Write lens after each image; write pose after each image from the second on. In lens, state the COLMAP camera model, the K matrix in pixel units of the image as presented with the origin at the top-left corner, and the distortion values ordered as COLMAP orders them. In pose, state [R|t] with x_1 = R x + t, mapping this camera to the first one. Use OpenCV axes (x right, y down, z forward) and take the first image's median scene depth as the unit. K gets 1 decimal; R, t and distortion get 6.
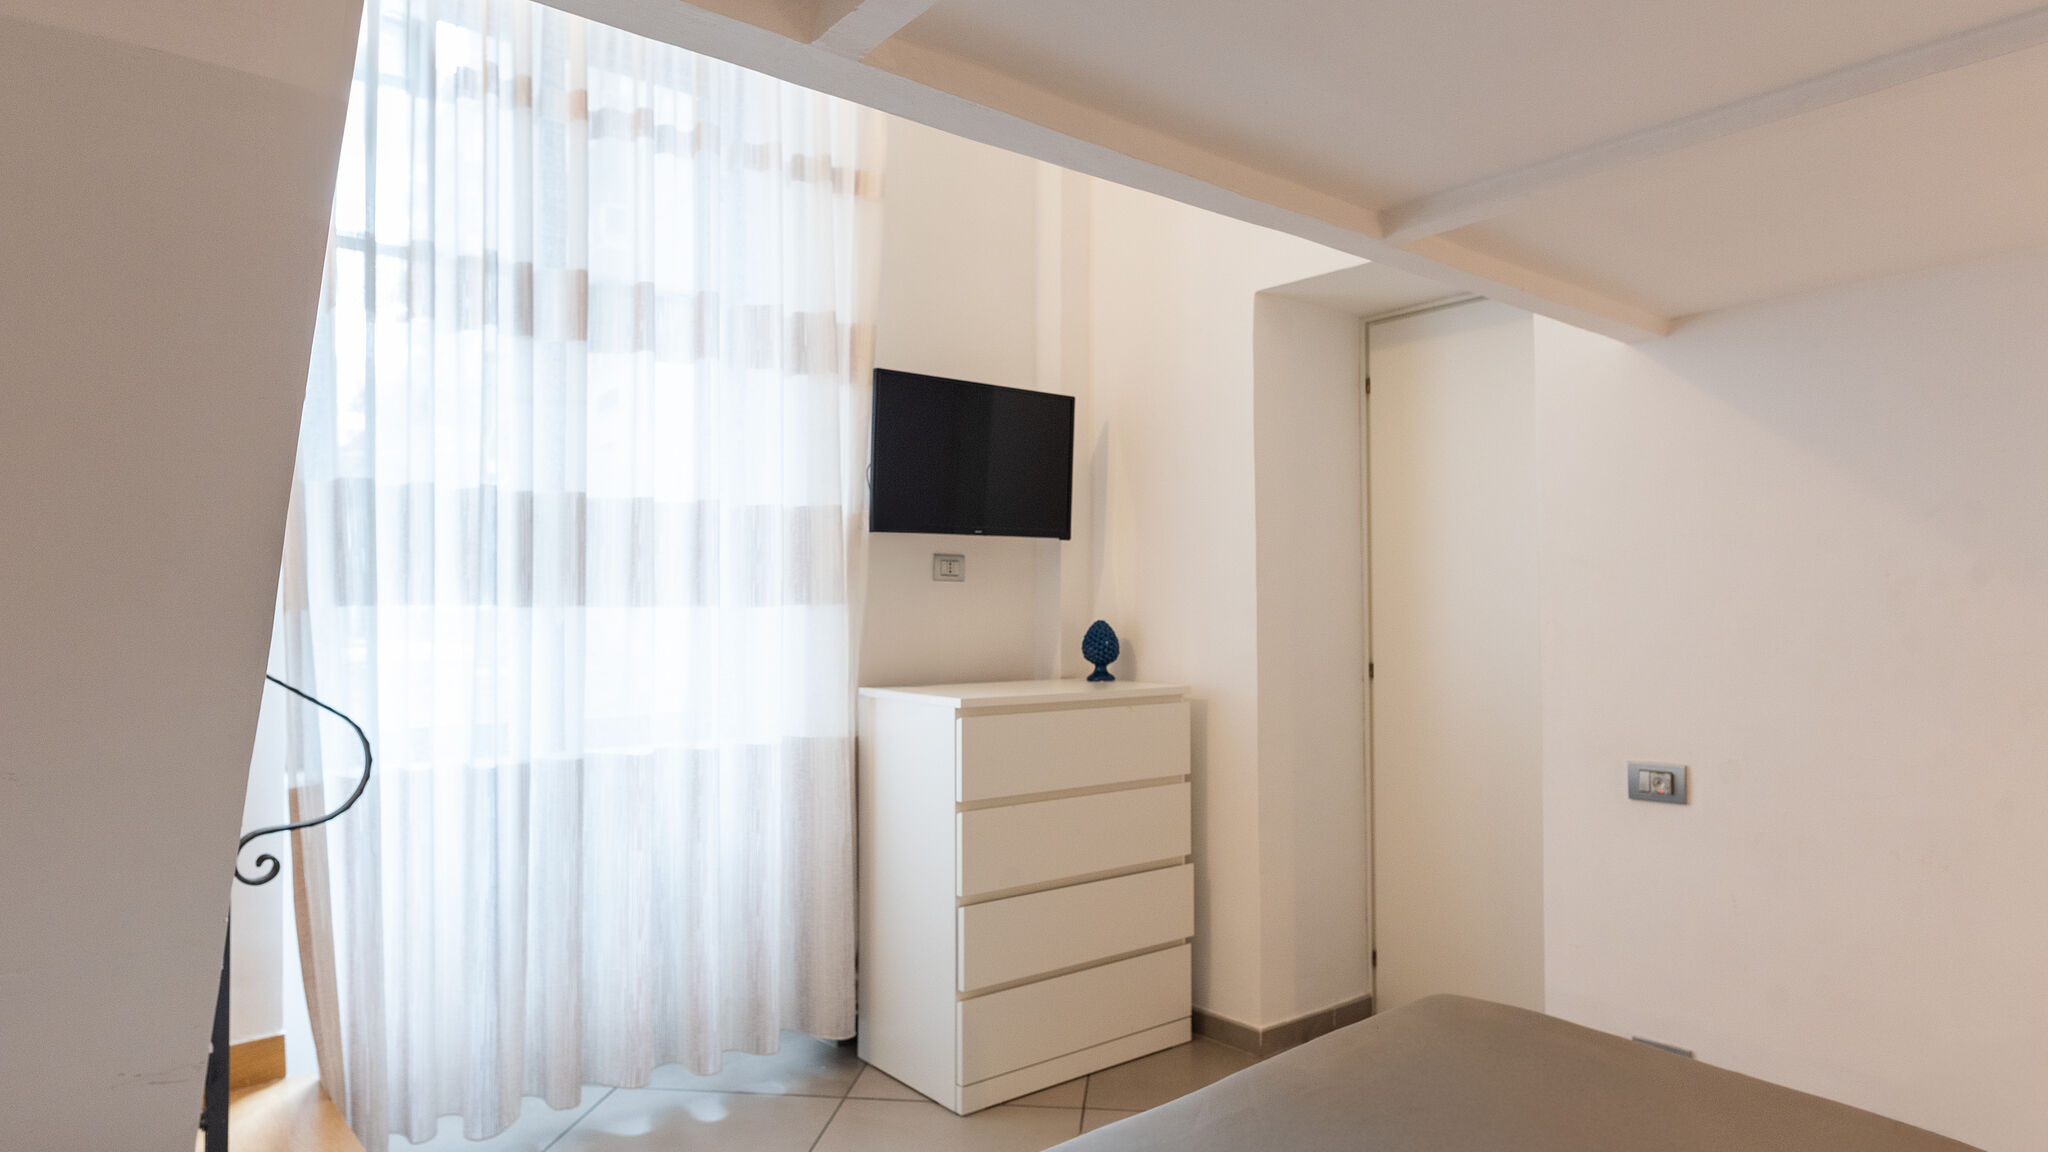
lens RADIAL K [[1175.7, 0, 1026.5], [0, 1175.7, 585.8], [0, 0, 1]] dist [-0.000520, -0.000387]
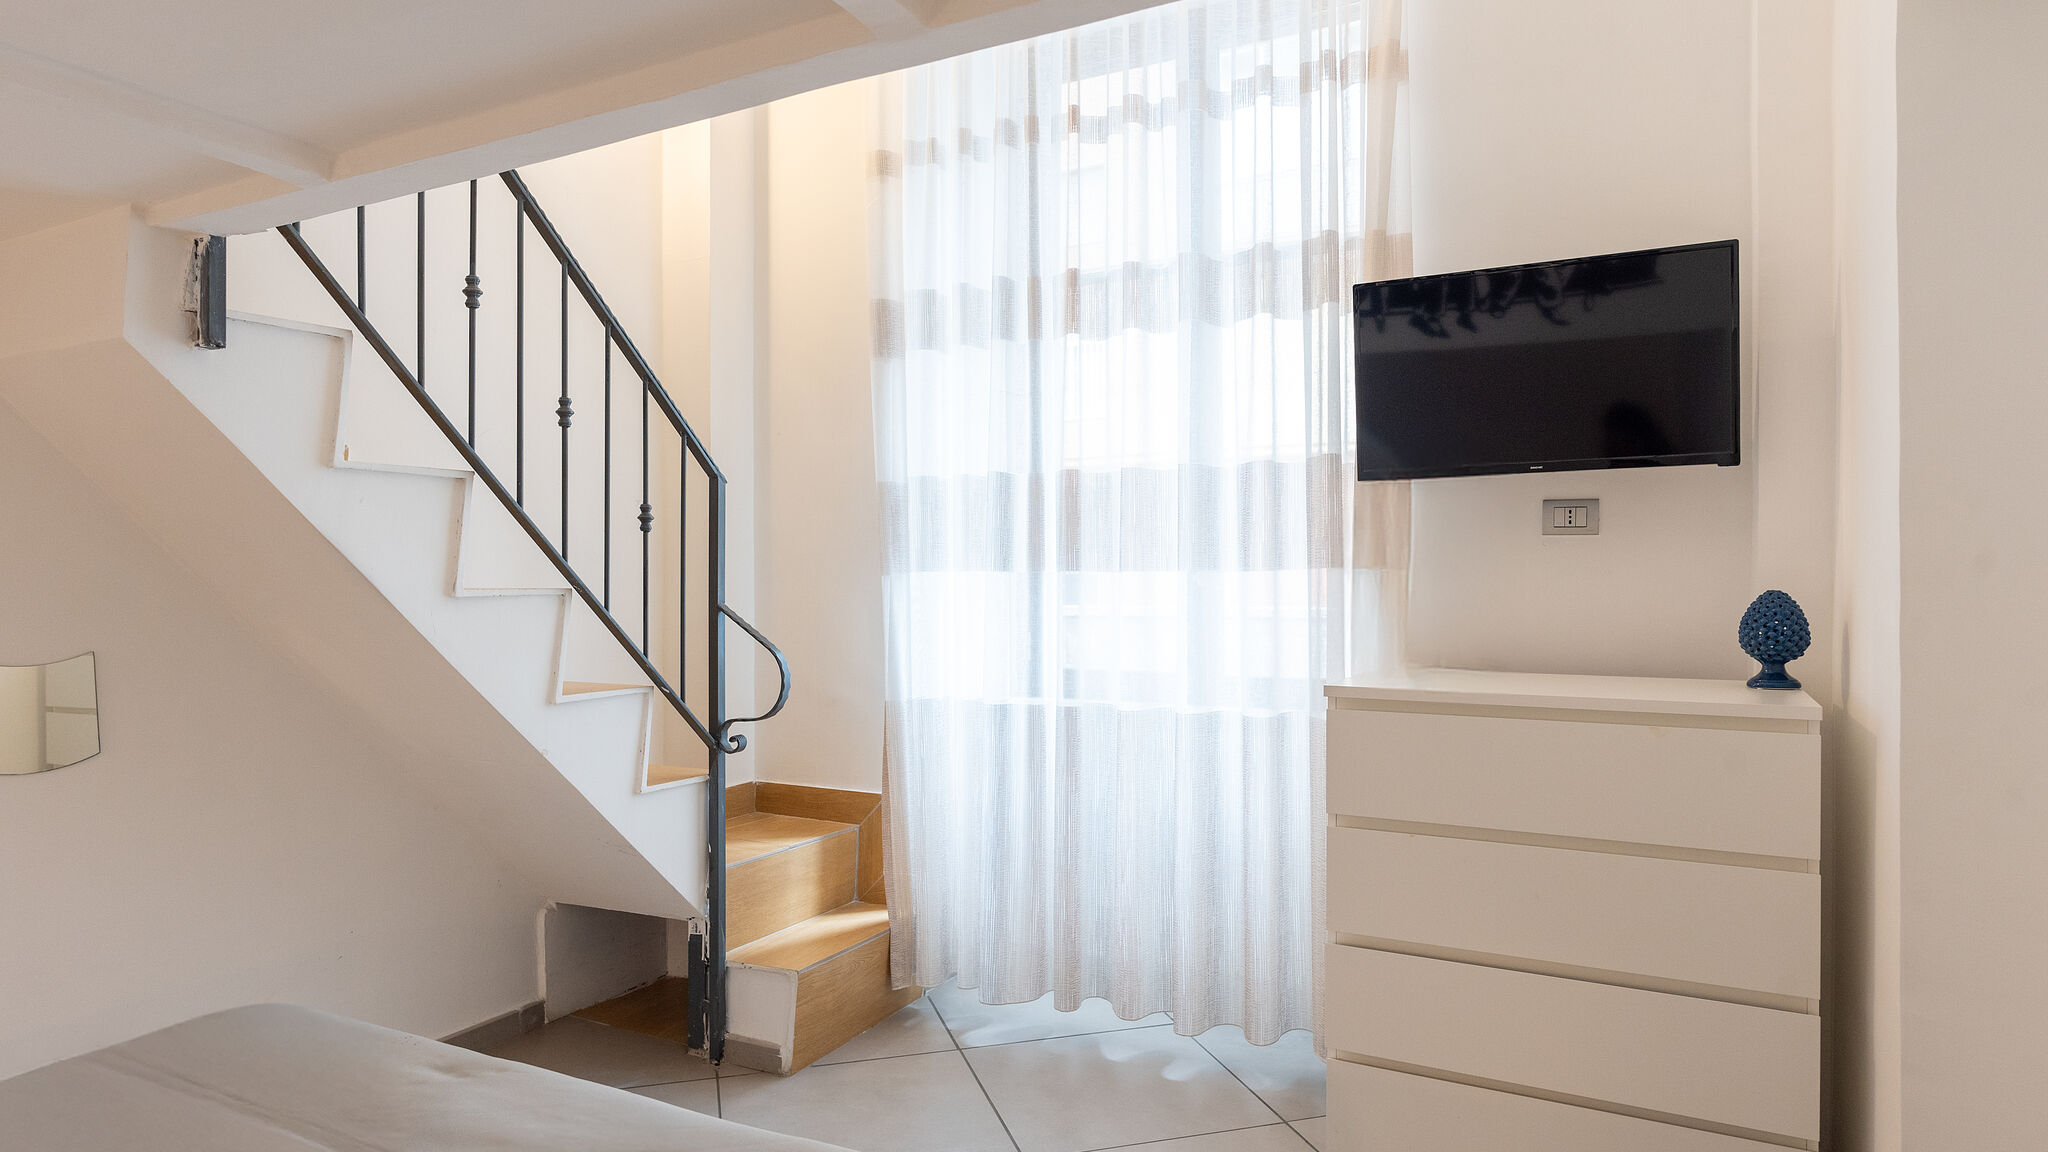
lens RADIAL K [[1153.7, 0, 1026.5], [0, 1153.7, 580.8], [0, 0, 1]] dist [-0.000286, -0.000440]
pose [[0.400216, 0.007723, -0.916388, 0.526632], [0.022207, 0.999589, 0.018123, 0.004660], [0.916152, -0.027603, 0.399880, 0.446384]]
